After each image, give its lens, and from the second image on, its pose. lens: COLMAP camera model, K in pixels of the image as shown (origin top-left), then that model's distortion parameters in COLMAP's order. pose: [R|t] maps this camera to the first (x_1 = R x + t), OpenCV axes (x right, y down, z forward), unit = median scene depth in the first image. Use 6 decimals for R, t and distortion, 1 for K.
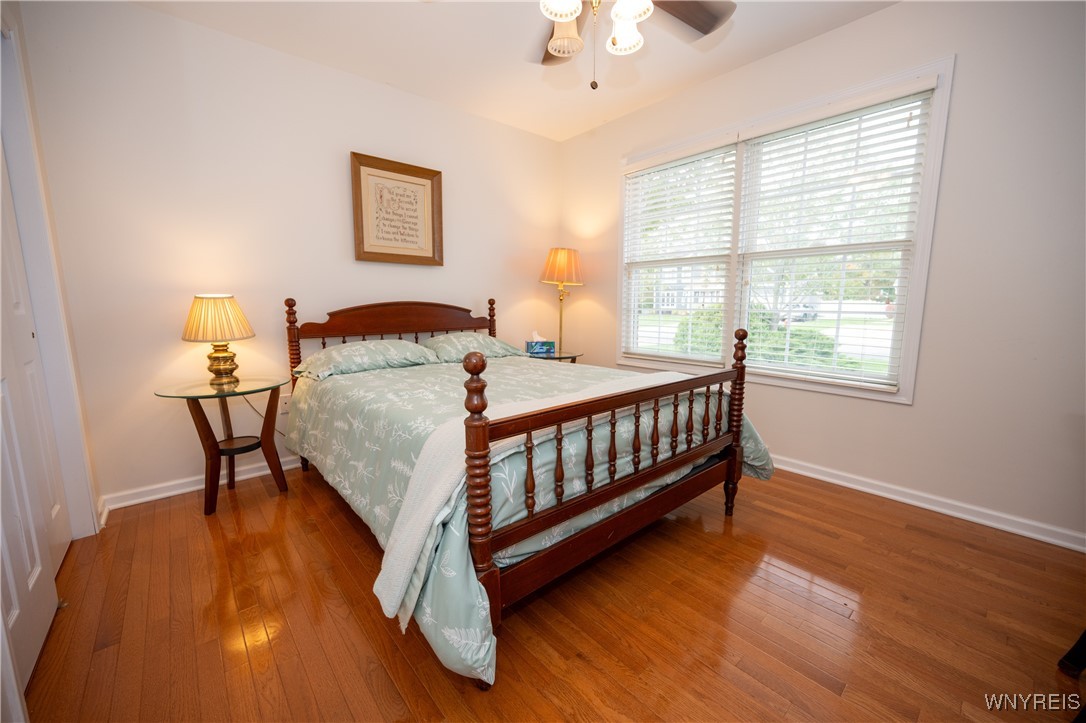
lens RADIAL K [[424.5, 0, 566.9], [0, 424.5, 362.7], [0, 0, 1]] dist [-0.000152, -0.000057]
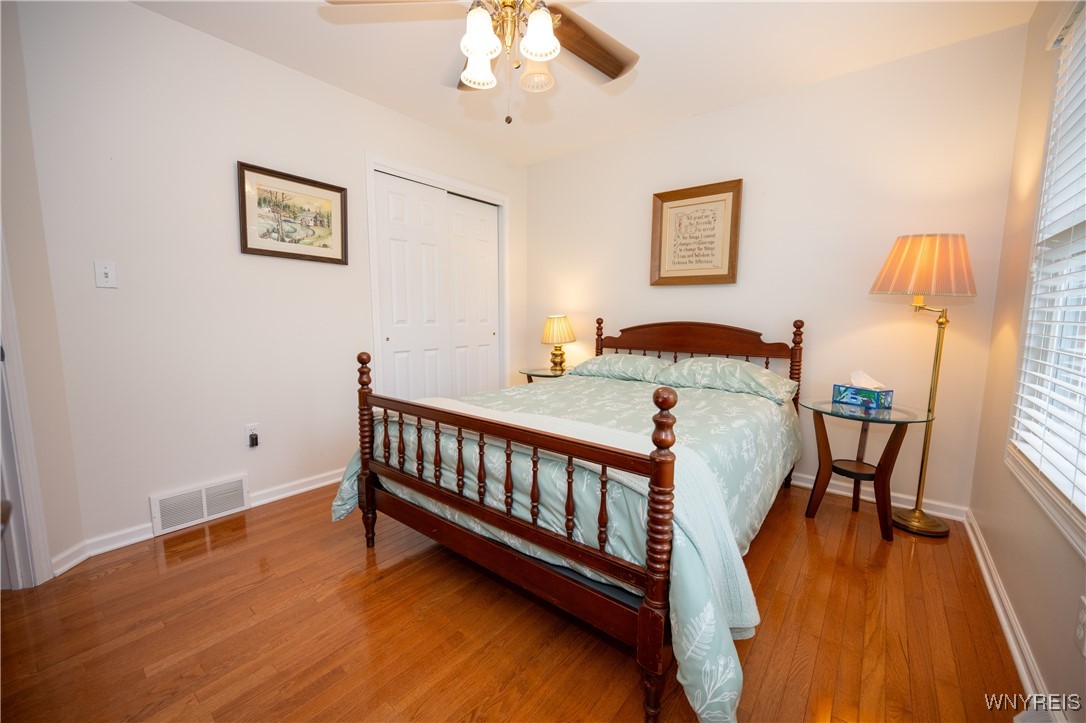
lens RADIAL K [[432.6, 0, 542.0], [0, 432.6, 364.2], [0, 0, 1]] dist [-0.004287, -0.000372]
pose [[0.151542, 0.116637, -0.981545, 0.681581], [-0.148311, 0.984455, 0.094085, -0.102453], [0.977261, 0.131316, 0.166485, 0.569046]]
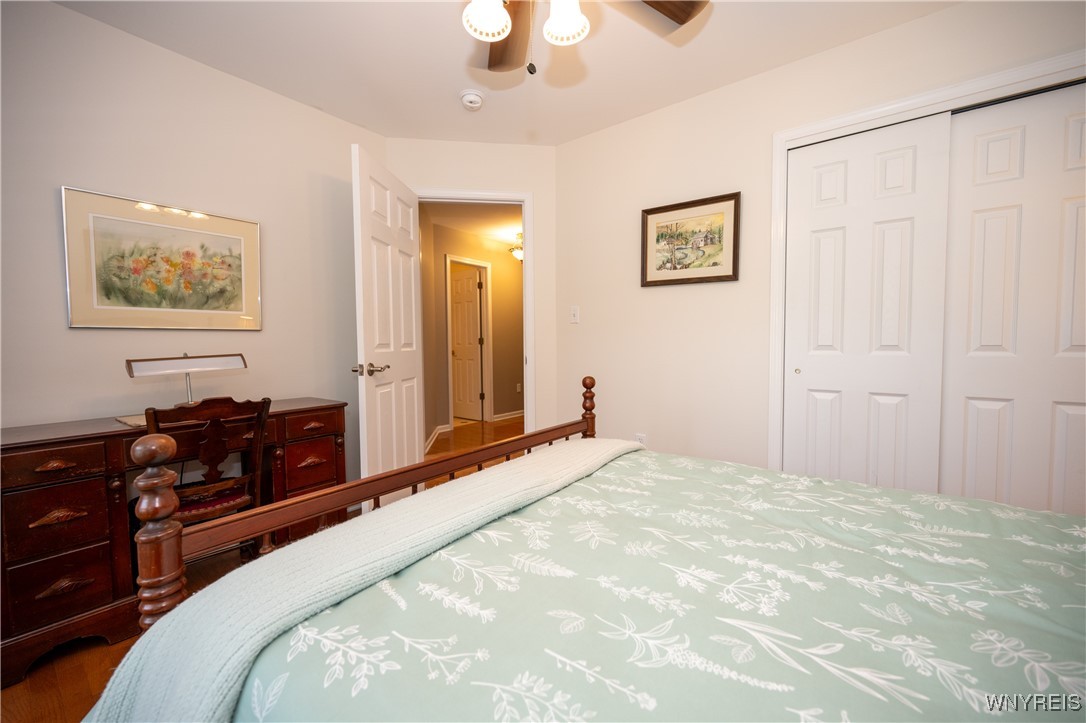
lens RADIAL K [[432.6, 0, 542.0], [0, 432.6, 364.2], [0, 0, 1]] dist [-0.004287, -0.000372]
pose [[-0.984390, 0.023444, -0.174432, 0.116679], [-0.011474, 0.980432, 0.196523, -0.171656], [0.175626, 0.195457, -0.964859, 1.075551]]
